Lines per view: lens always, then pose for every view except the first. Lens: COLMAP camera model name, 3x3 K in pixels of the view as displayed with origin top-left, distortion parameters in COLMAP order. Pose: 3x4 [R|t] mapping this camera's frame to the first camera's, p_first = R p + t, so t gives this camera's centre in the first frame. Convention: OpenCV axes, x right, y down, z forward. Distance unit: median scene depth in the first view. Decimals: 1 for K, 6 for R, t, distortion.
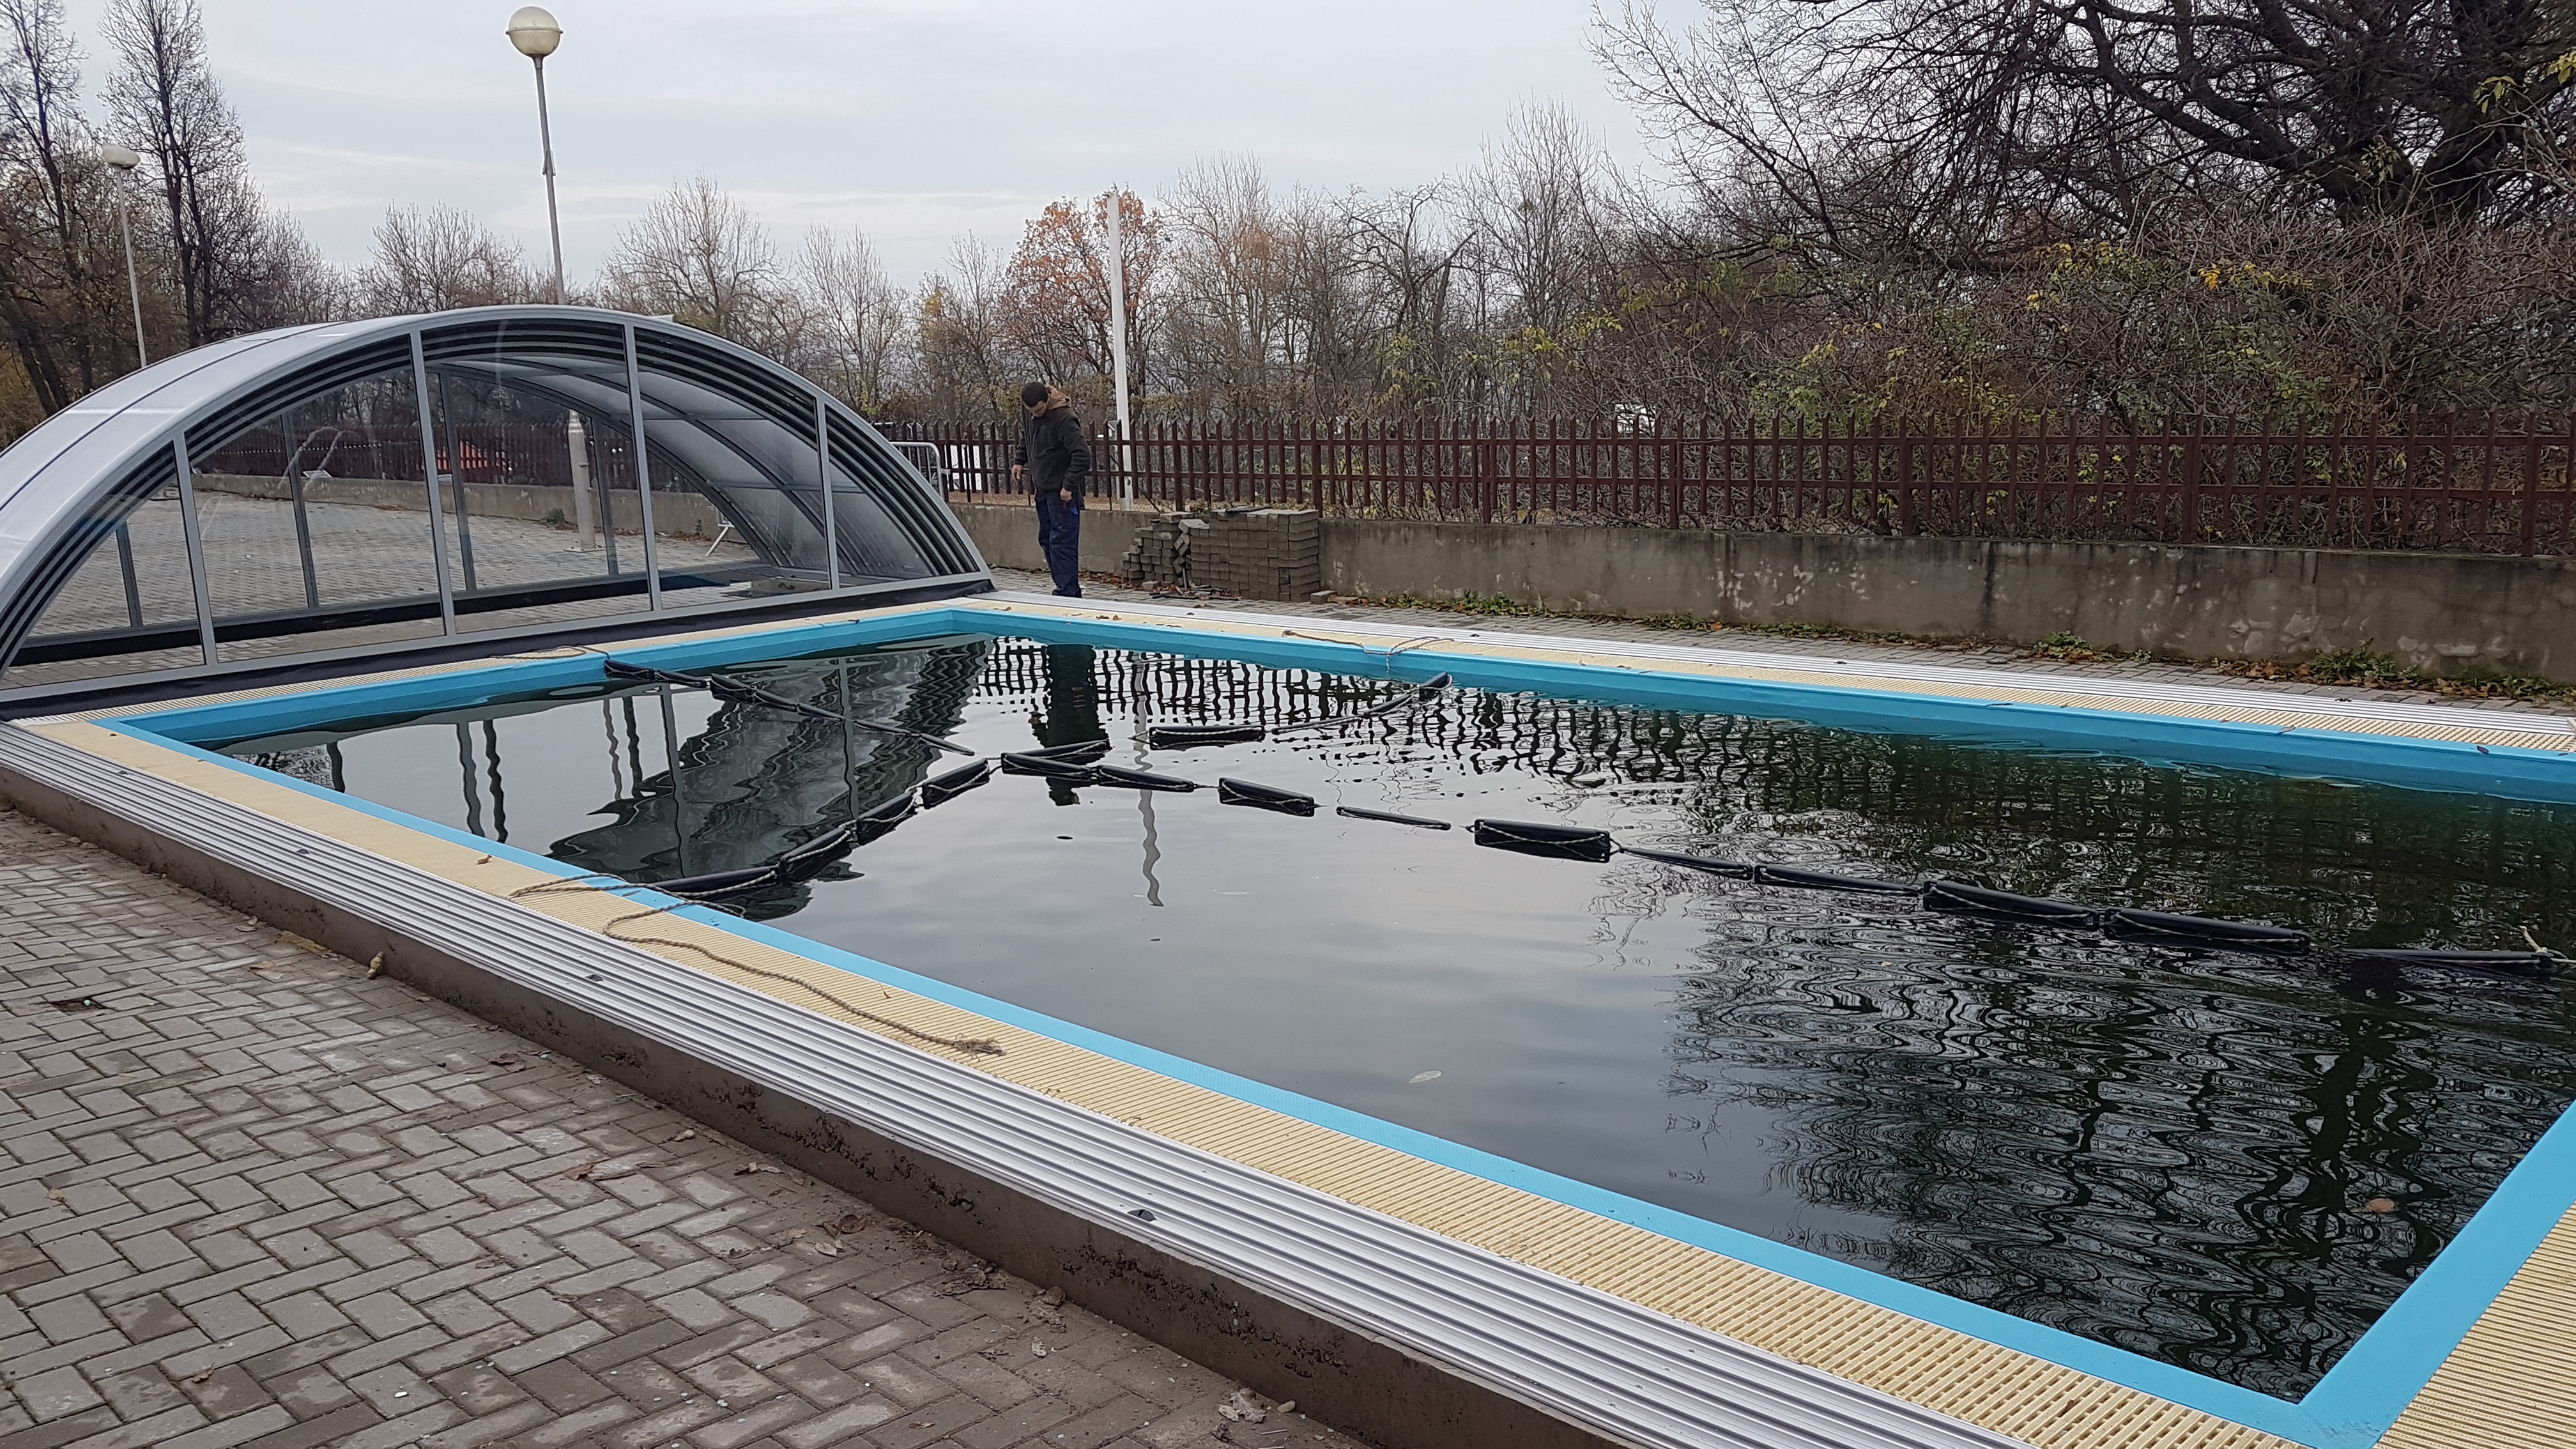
lens RADIAL K [[1994.5, 0, 1288.0], [0, 1994.5, 724.5], [0, 0, 1]] dist [-0.005209, -0.005578]
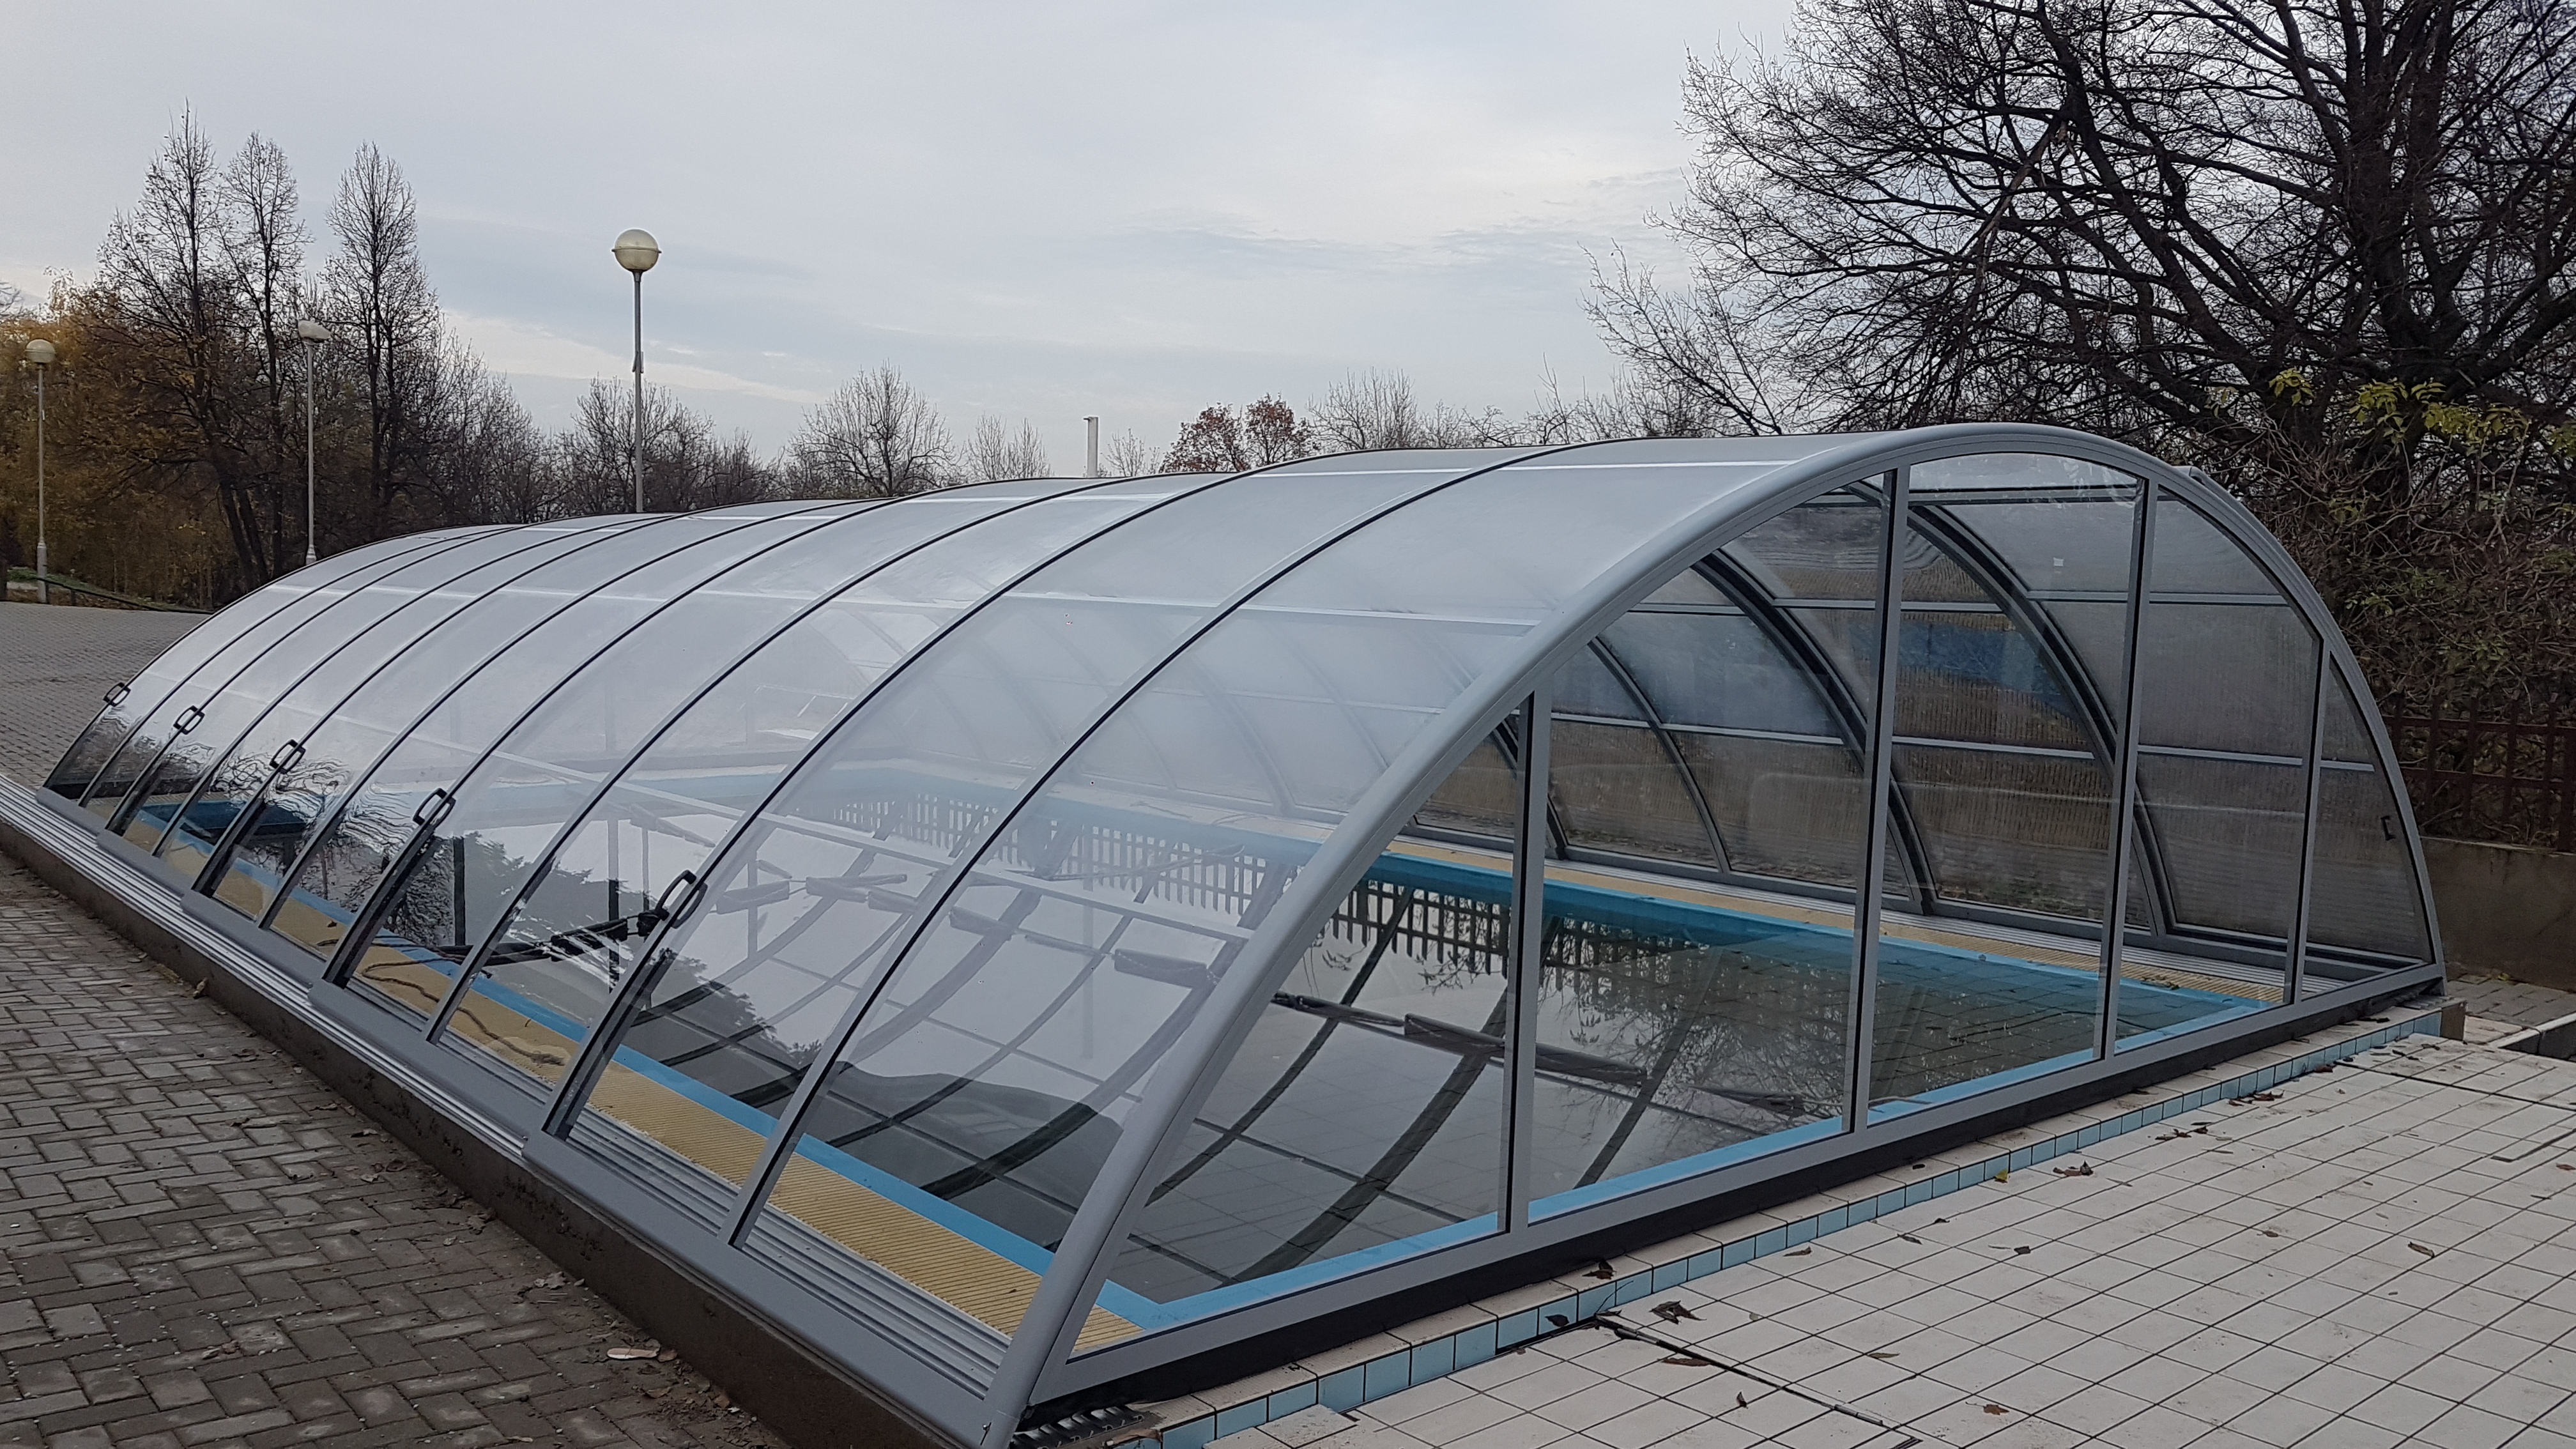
lens RADIAL K [[1970.0, 0, 1288.0], [0, 1970.0, 724.5], [0, 0, 1]] dist [0.002335, -0.007493]
pose [[0.994551, 0.065107, -0.081416, 0.291443], [-0.072828, 0.992735, -0.095780, 0.017826], [0.074588, 0.101187, 0.992067, -0.208440]]
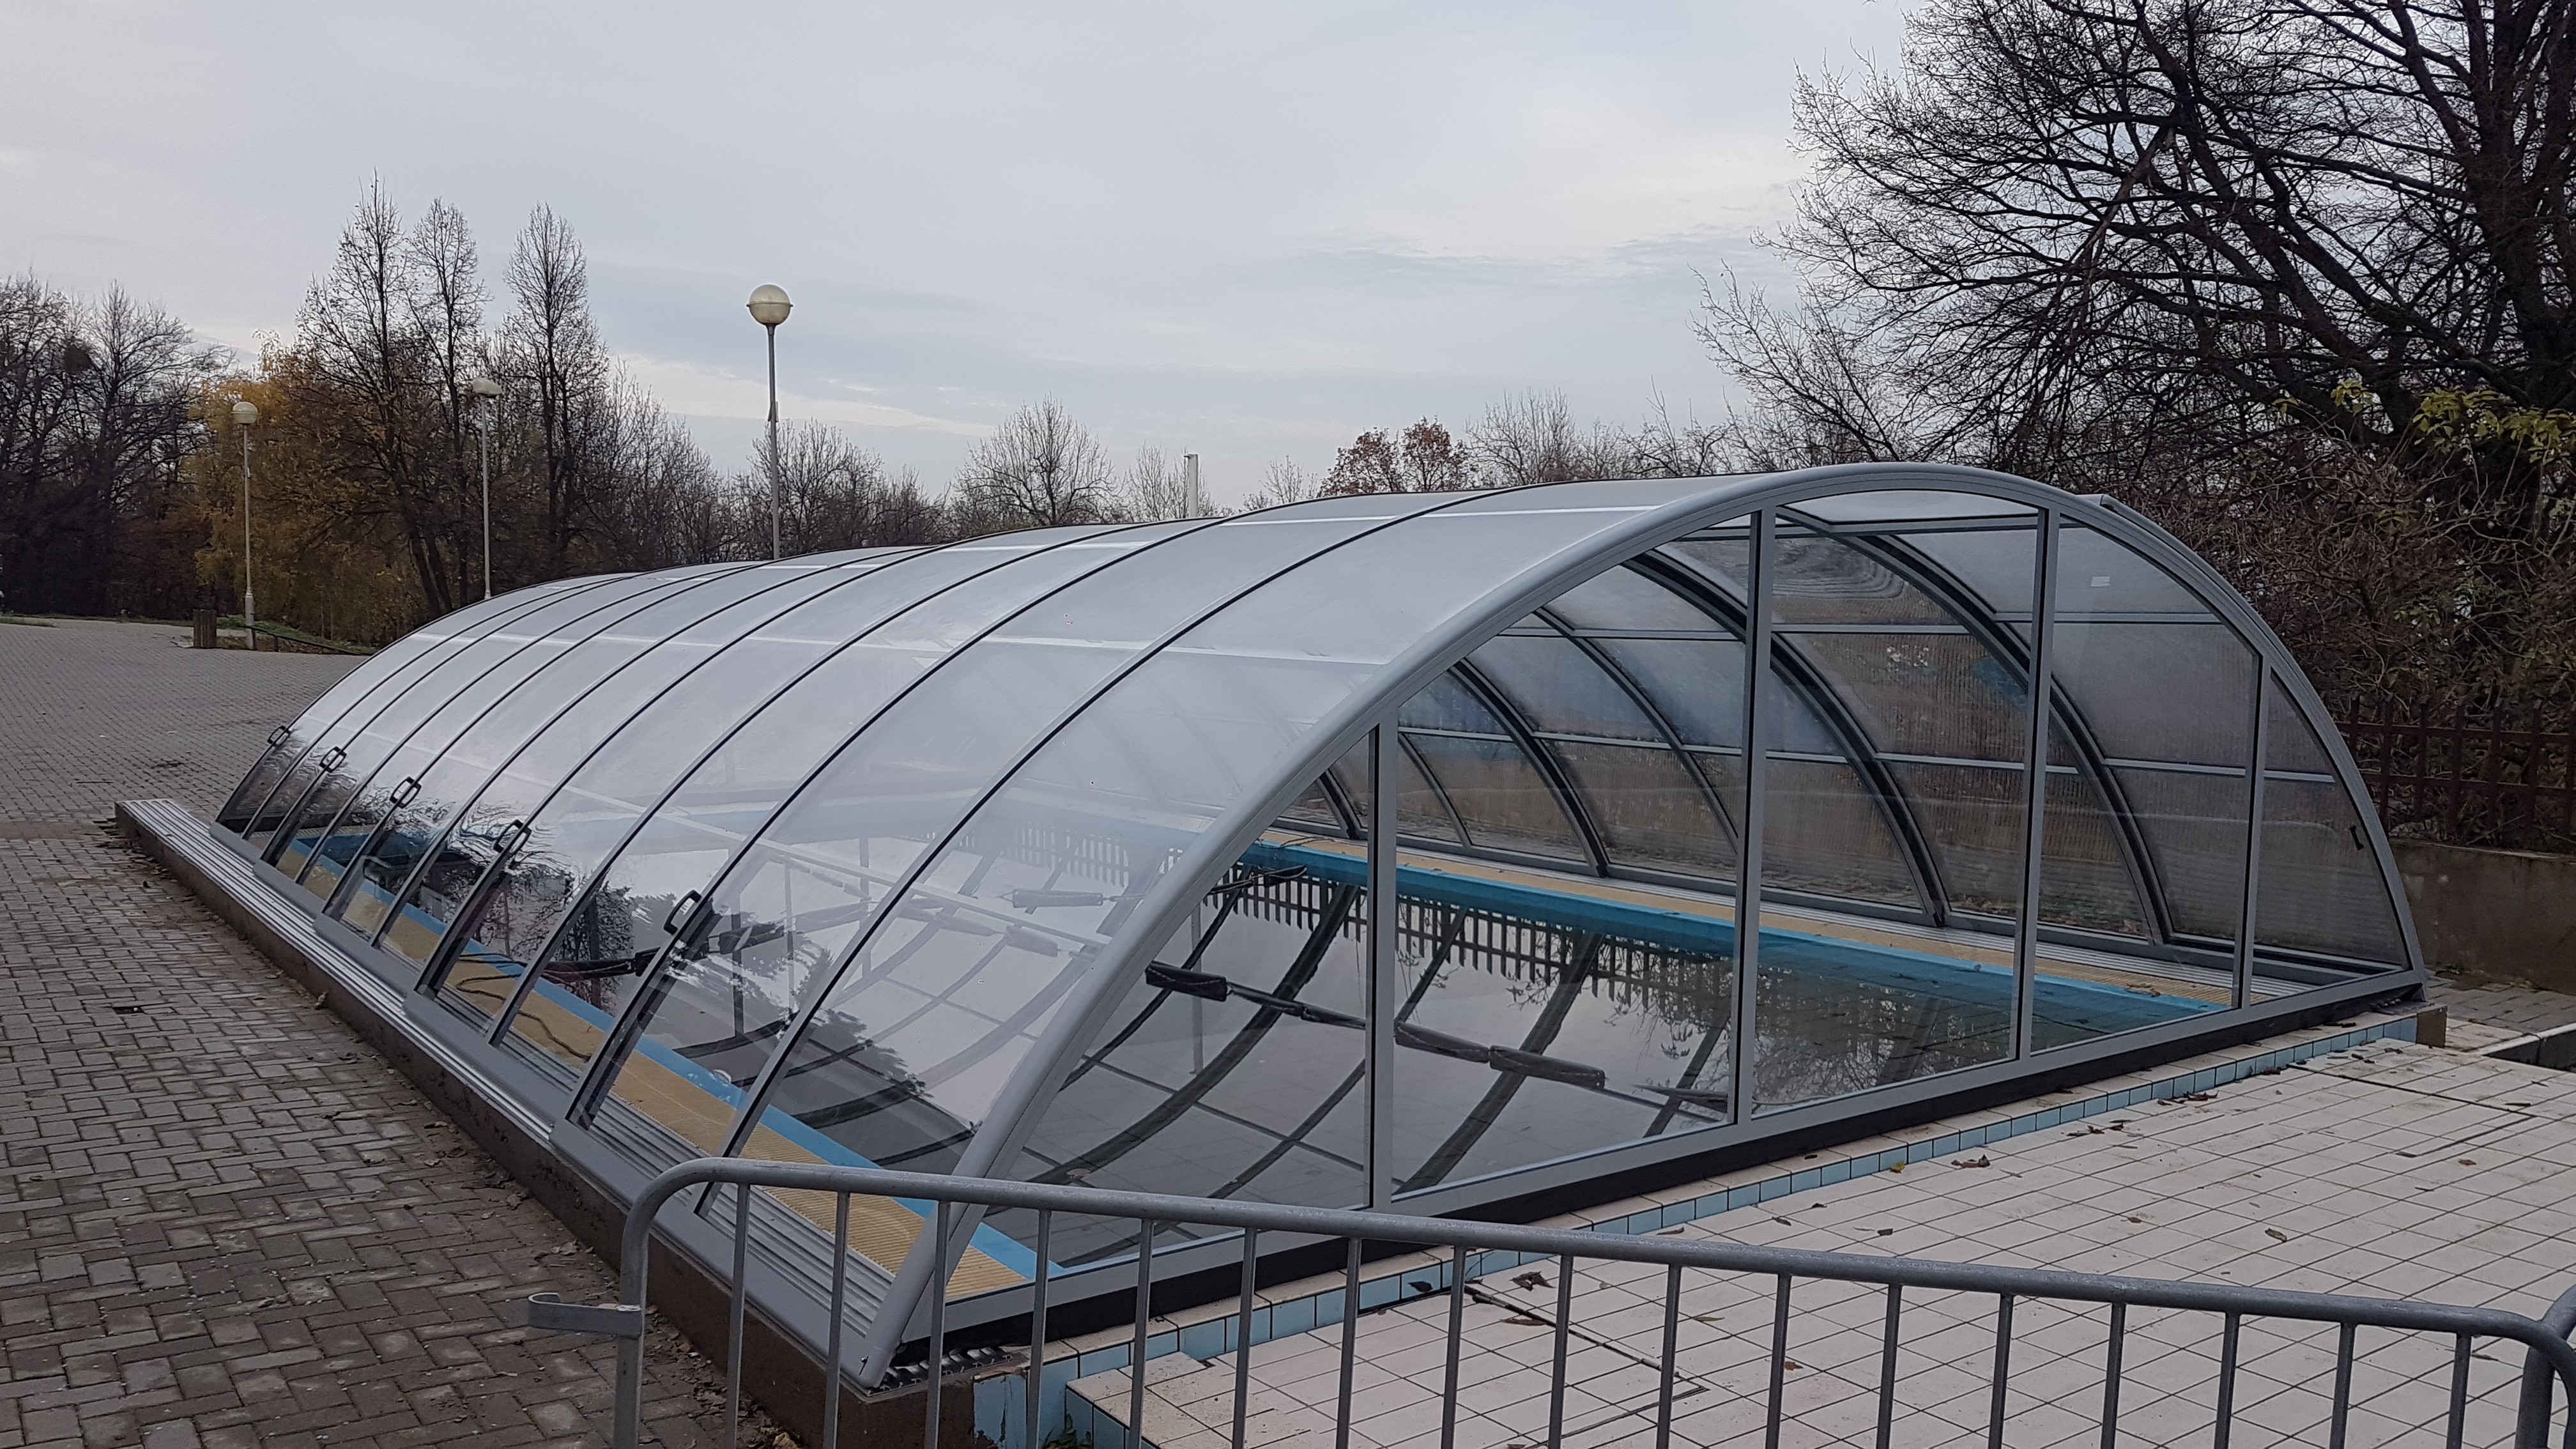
lens RADIAL K [[1968.9, 0, 1294.6], [0, 1968.9, 762.1], [0, 0, 1]] dist [0.001061, -0.007839]
pose [[0.984907, 0.052780, -0.164843, 0.399320], [-0.067098, 0.994327, -0.082534, 0.015598], [0.159552, 0.092349, 0.982861, -0.270648]]
